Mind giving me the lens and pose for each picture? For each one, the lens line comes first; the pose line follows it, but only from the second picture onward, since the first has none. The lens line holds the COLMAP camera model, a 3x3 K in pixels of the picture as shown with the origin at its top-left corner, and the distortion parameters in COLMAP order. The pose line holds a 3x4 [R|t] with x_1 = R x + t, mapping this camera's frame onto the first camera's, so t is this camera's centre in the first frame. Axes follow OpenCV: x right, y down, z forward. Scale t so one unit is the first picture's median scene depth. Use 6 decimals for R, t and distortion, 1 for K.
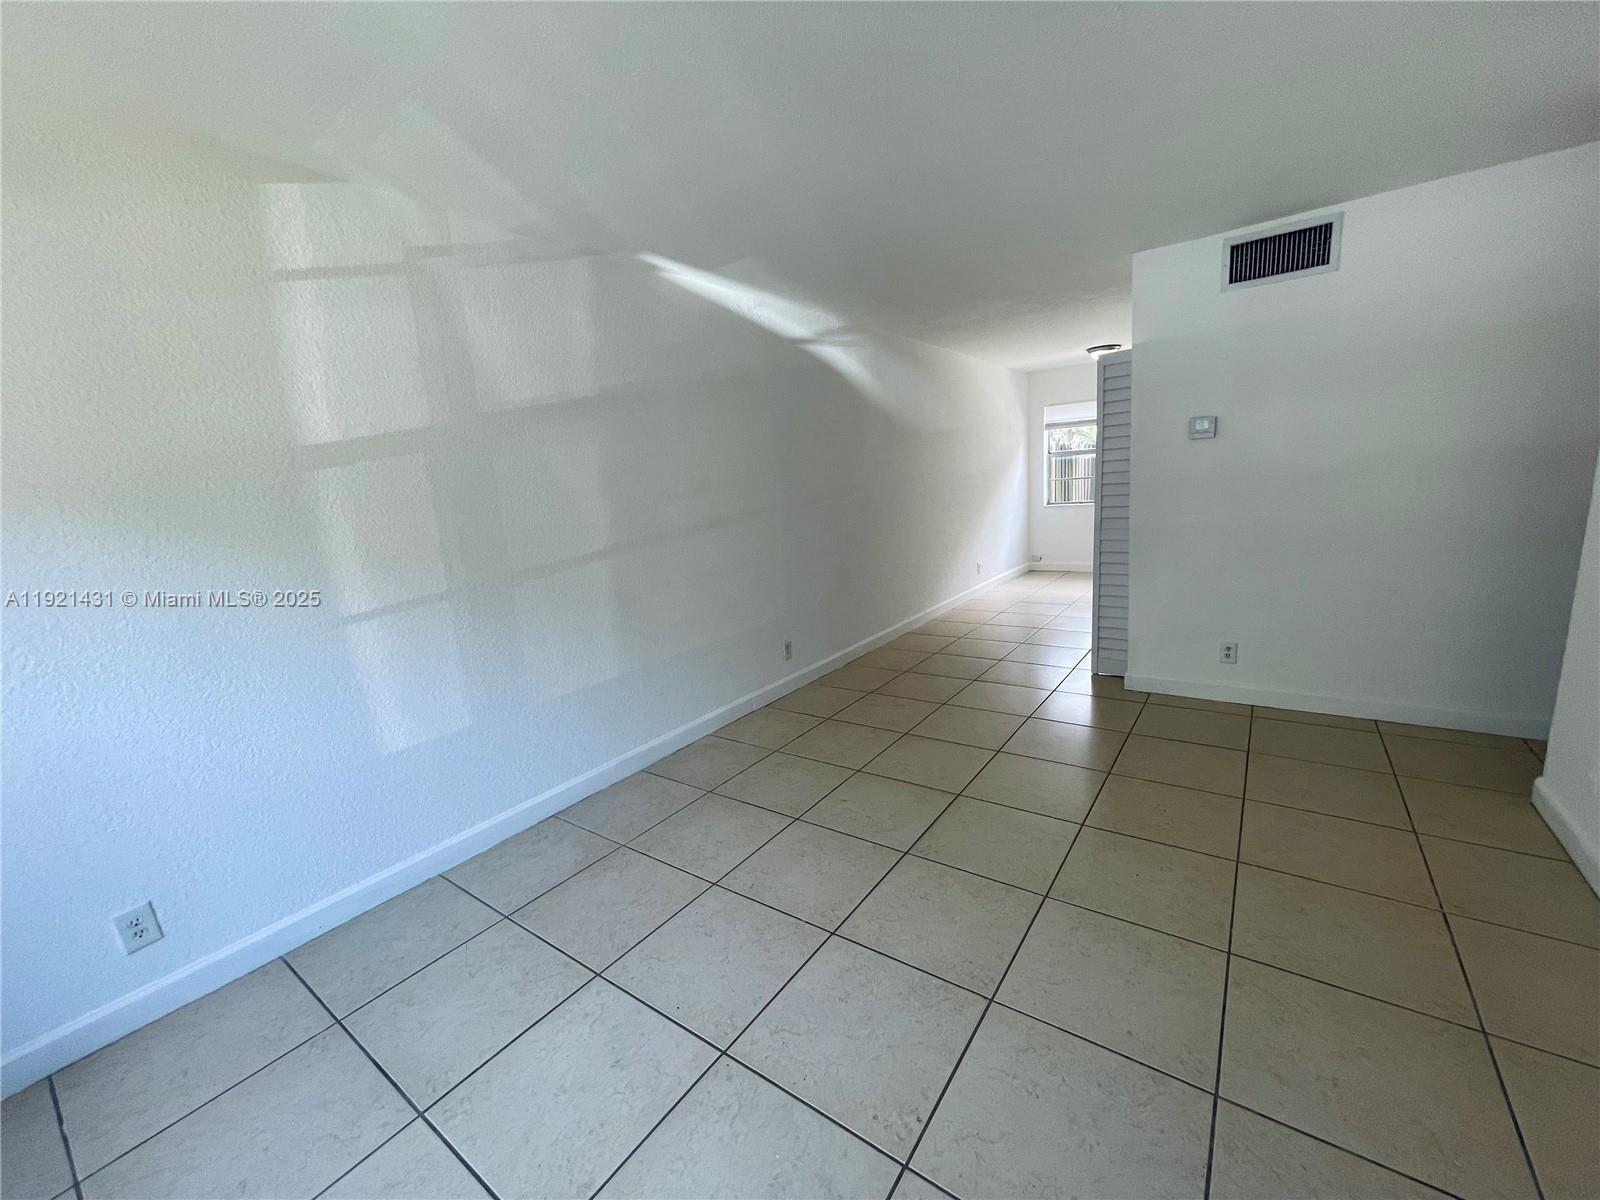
lens RADIAL K [[637.1, 0, 800.0], [0, 637.1, 600.0], [0, 0, 1]] dist [0.000584, -0.000006]
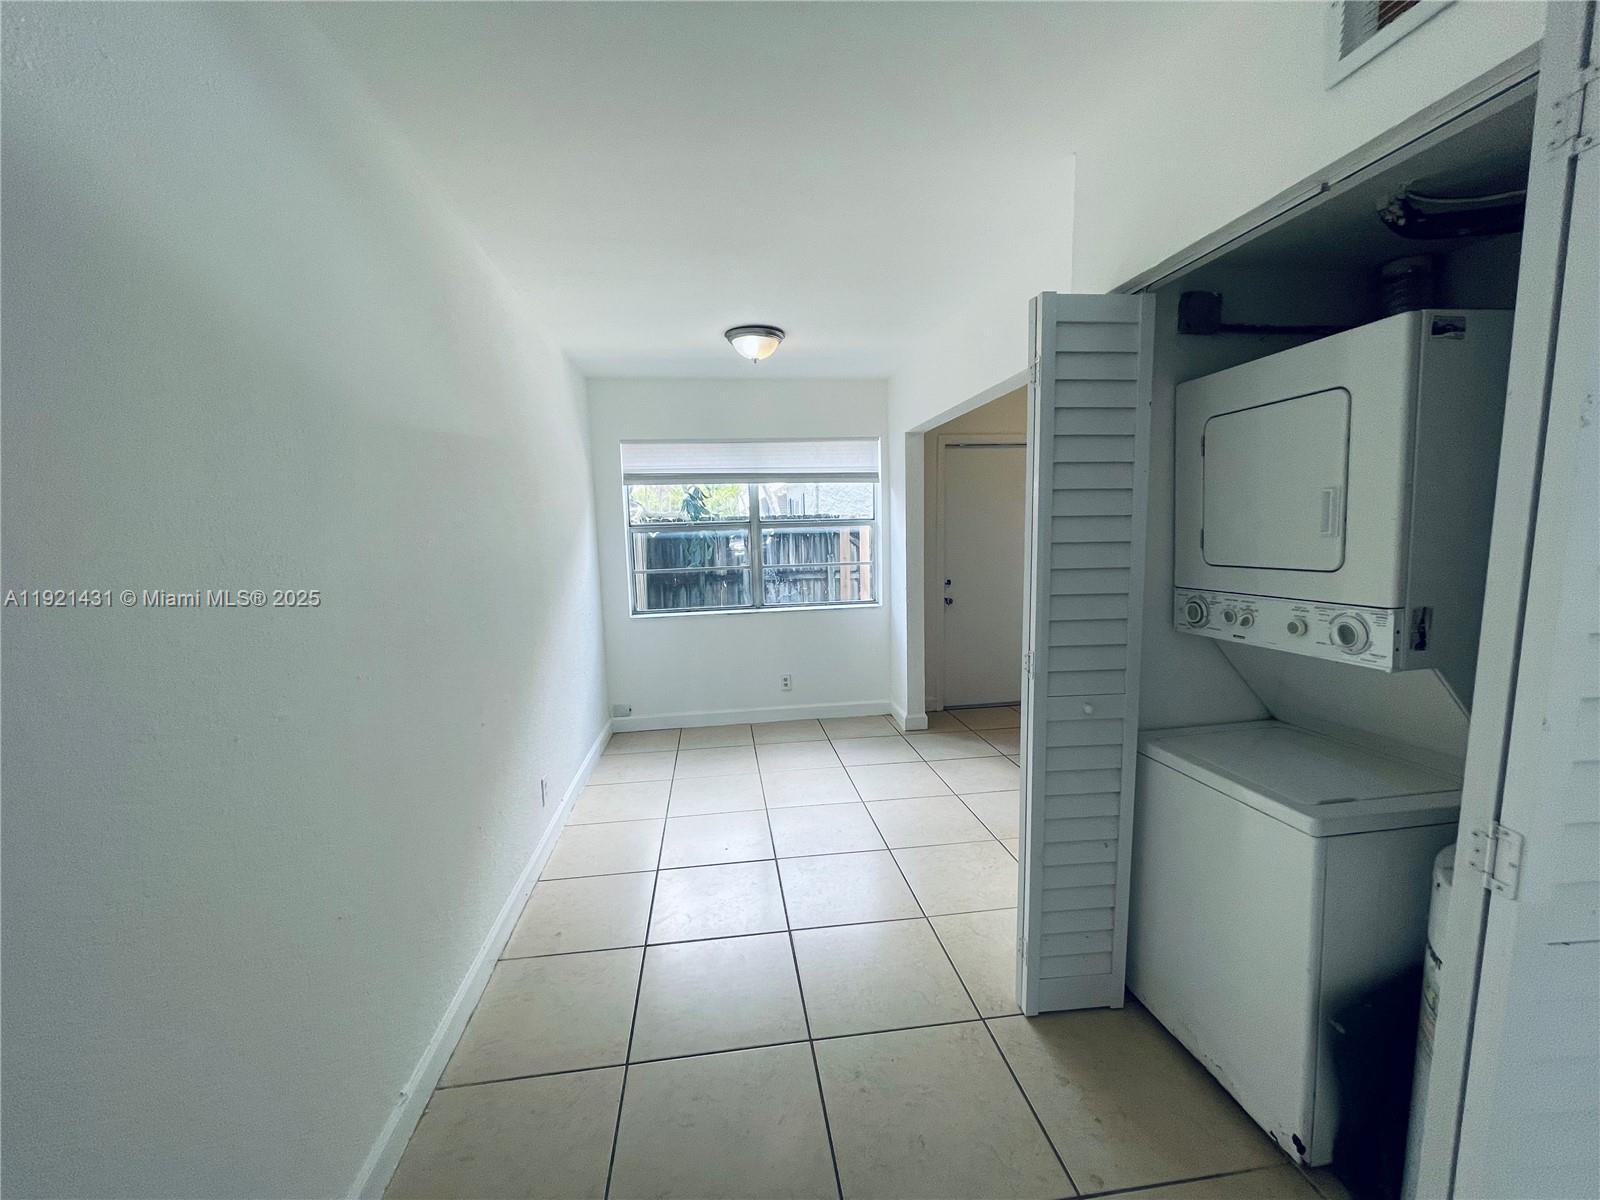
lens RADIAL K [[637.1, 0, 800.0], [0, 637.1, 600.0], [0, 0, 1]] dist [0.000584, -0.000006]
pose [[0.717595, -0.026406, 0.695960, 0.230780], [0.108872, 0.991249, -0.074646, -0.237646], [-0.687898, 0.129337, 0.714190, 1.122475]]
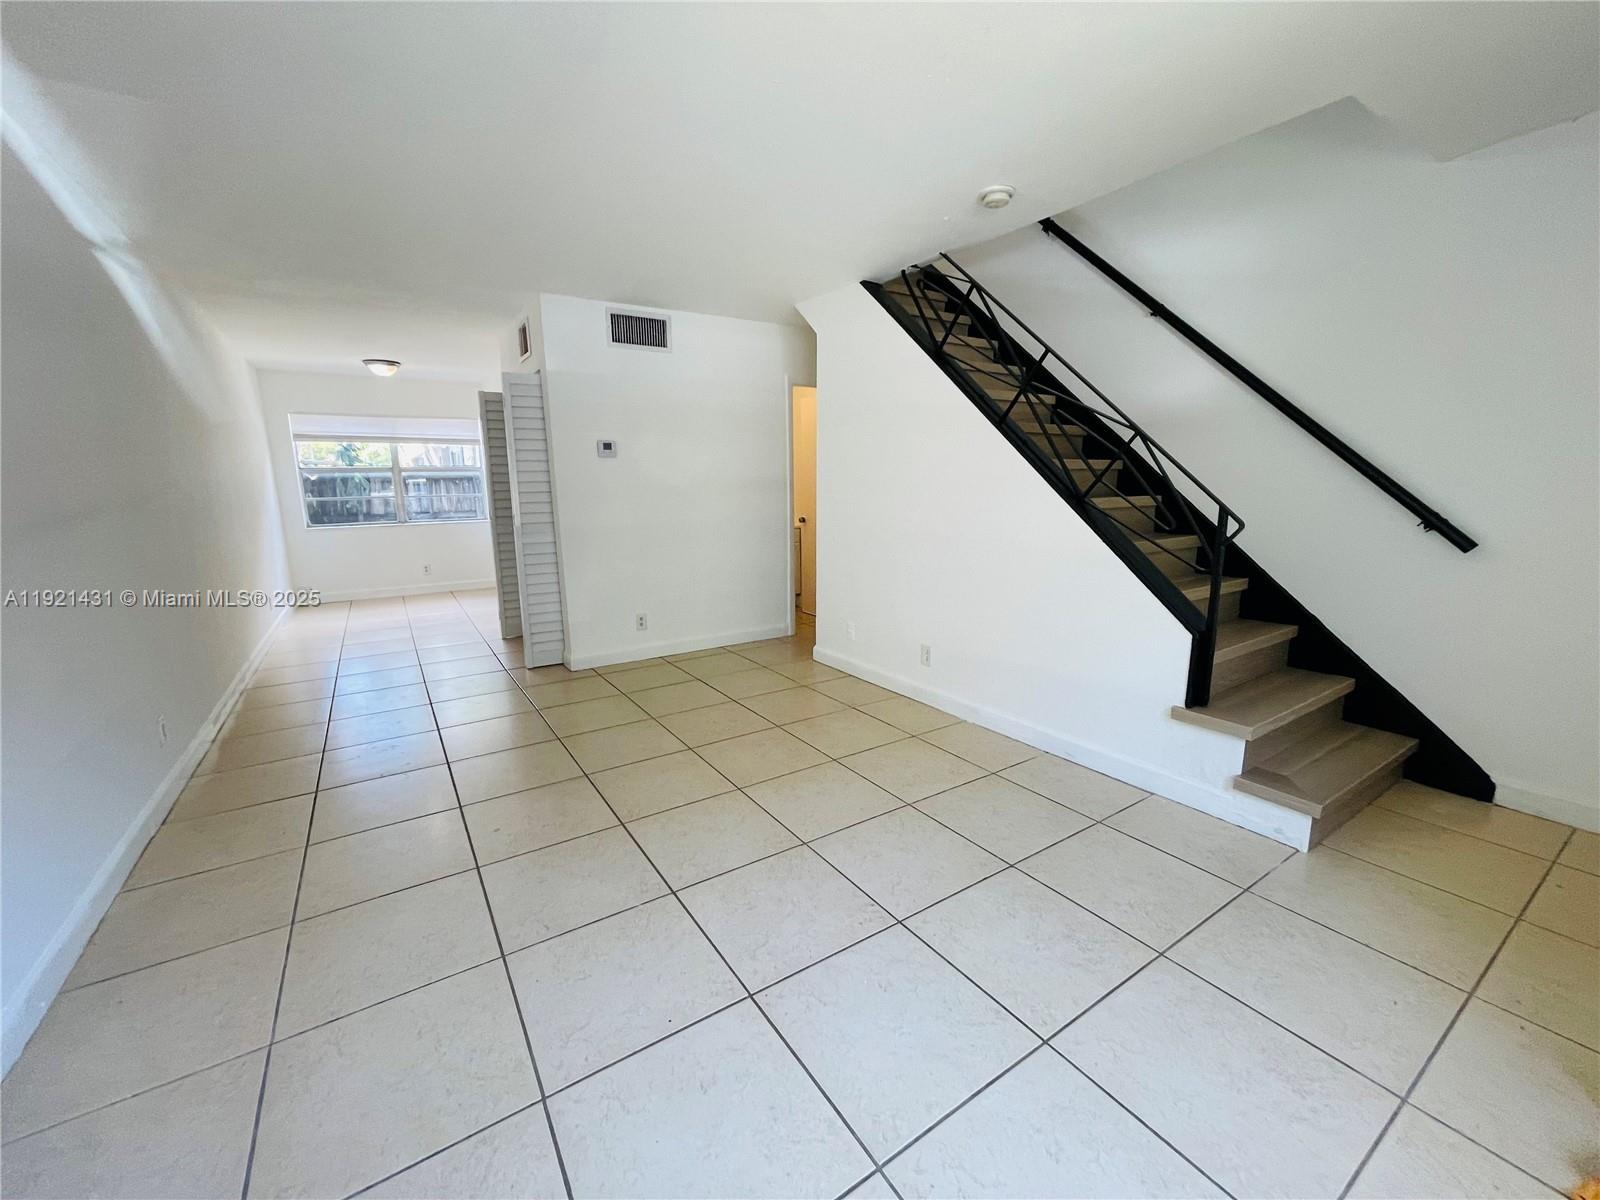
lens RADIAL K [[650.8, 0, 802.4], [0, 650.8, 572.4], [0, 0, 1]] dist [0.002175, 0.000319]
pose [[0.355404, -0.065086, 0.932444, -0.424033], [0.165763, 0.986149, 0.005653, 0.029804], [-0.919897, 0.152556, 0.361270, 0.197400]]
